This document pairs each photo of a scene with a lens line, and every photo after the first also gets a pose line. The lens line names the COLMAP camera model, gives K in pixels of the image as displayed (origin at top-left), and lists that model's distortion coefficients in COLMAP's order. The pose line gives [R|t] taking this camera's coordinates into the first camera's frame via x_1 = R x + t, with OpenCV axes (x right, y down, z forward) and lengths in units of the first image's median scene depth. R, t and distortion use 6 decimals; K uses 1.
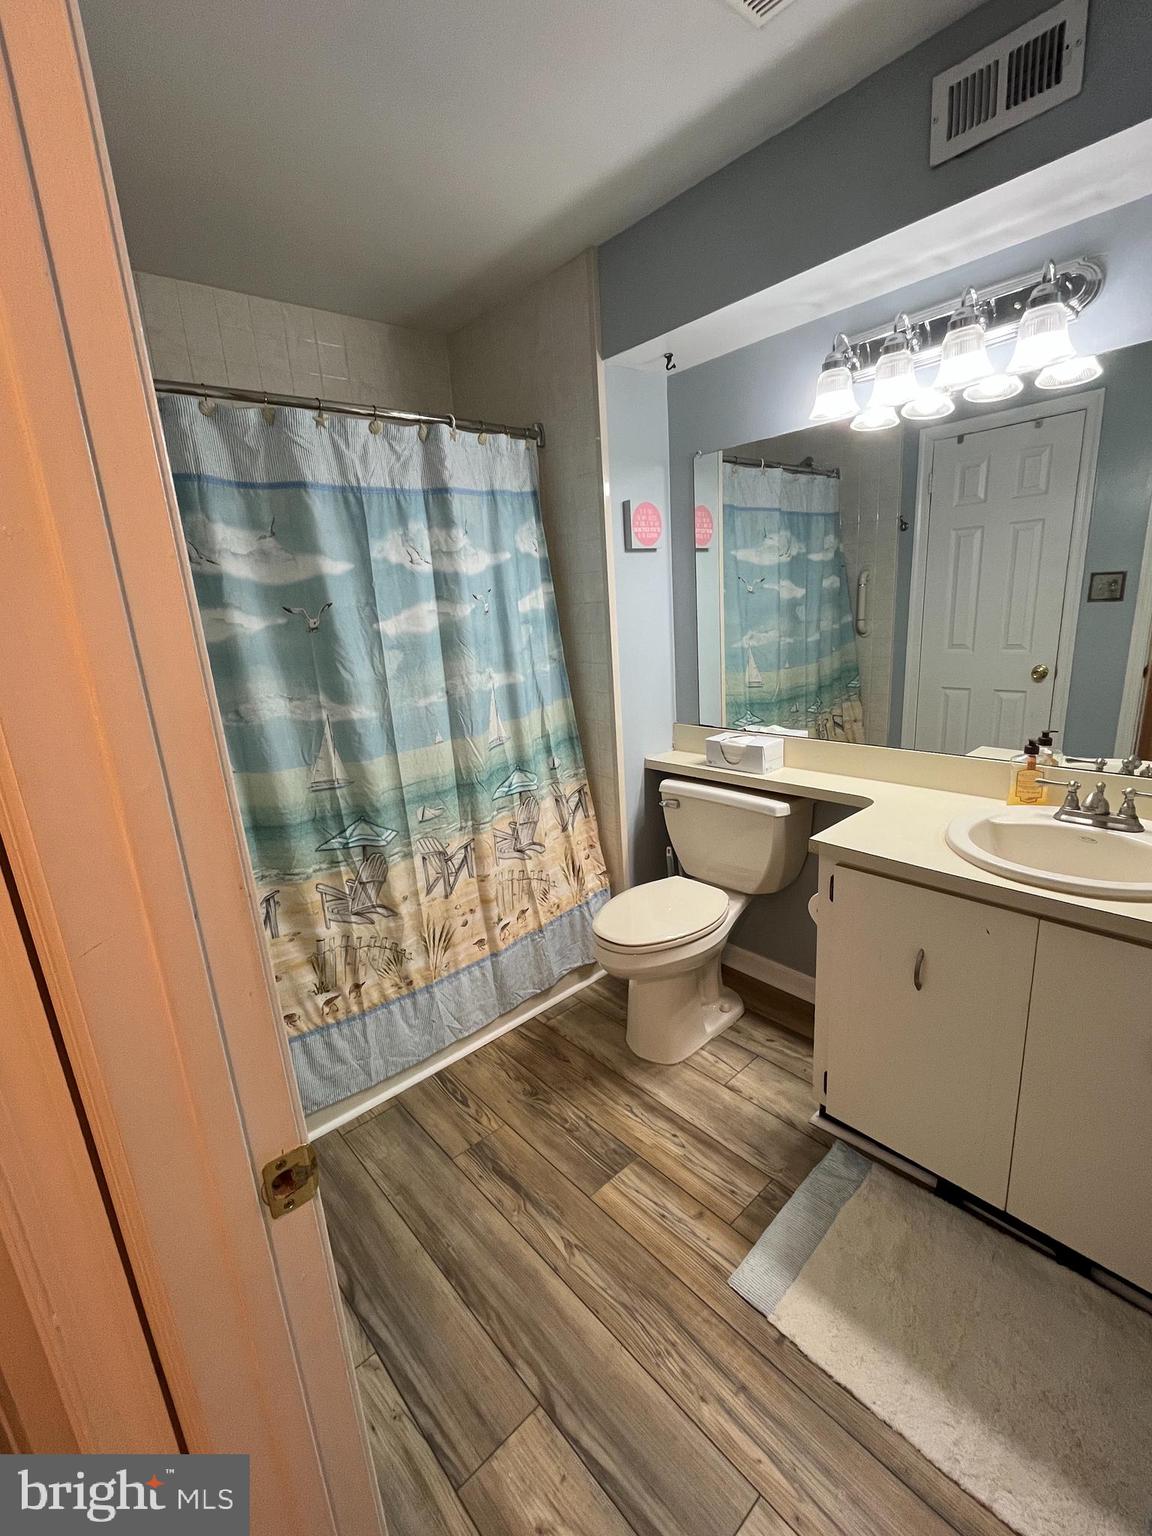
lens RADIAL K [[663.1, 0, 575.9], [0, 663.1, 761.2], [0, 0, 1]] dist [-0.001858, -0.000699]
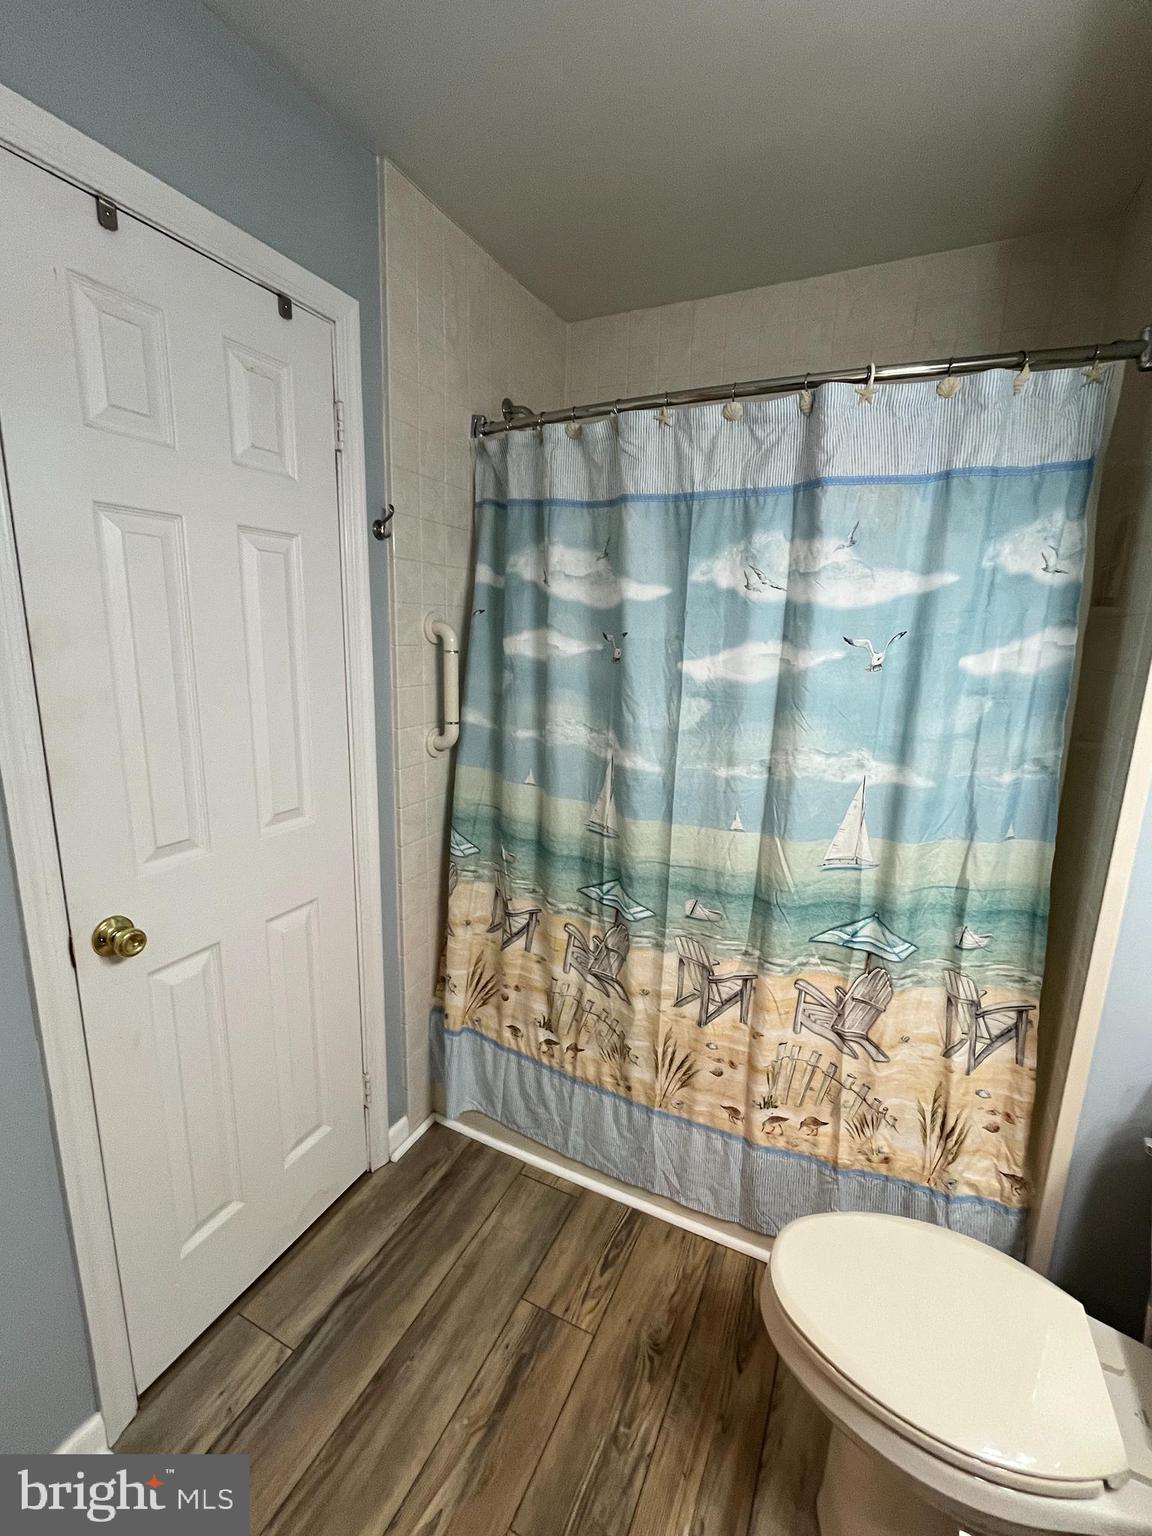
lens RADIAL K [[663.1, 0, 607.3], [0, 663.1, 766.8], [0, 0, 1]] dist [-0.001858, -0.000699]
pose [[0.394814, 0.257293, -0.881999, 0.382880], [-0.271205, 0.949848, 0.155684, -0.177138], [0.877821, 0.177736, 0.444792, 0.552335]]
